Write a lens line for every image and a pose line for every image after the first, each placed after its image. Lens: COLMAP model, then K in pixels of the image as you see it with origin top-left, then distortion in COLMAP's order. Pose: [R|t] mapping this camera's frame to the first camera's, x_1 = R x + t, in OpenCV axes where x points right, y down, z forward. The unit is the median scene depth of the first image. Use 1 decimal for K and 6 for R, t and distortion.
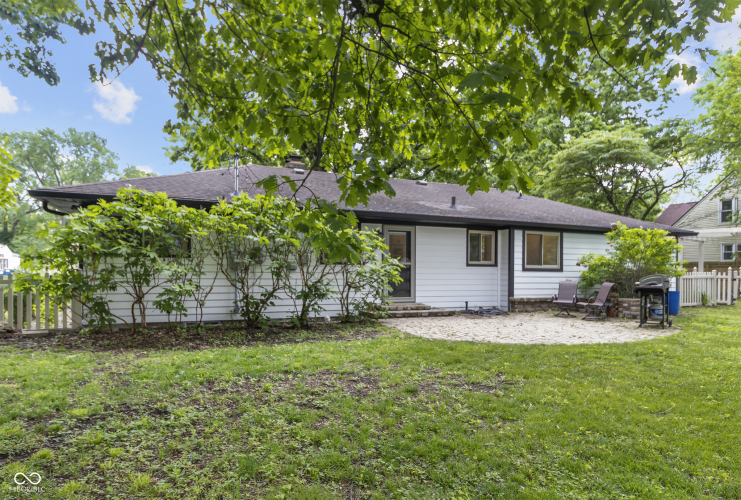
lens RADIAL K [[442.7, 0, 368.9], [0, 442.7, 270.4], [0, 0, 1]] dist [0.001232, 0.000107]
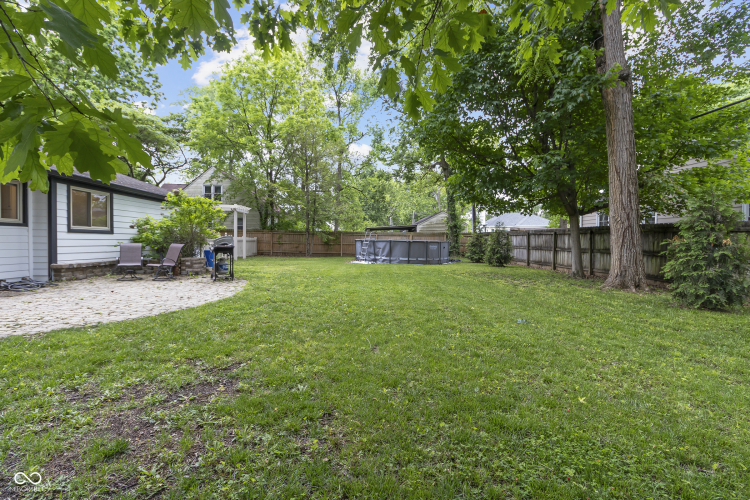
lens RADIAL K [[348.7, 0, 372.8], [0, 348.7, 243.0], [0, 0, 1]] dist [0.000764, 0.000248]
pose [[0.374323, -0.011766, 0.927224, -0.057005], [-0.005093, 0.999878, 0.014744, 0.008819], [-0.927284, -0.010241, 0.374217, 0.201724]]
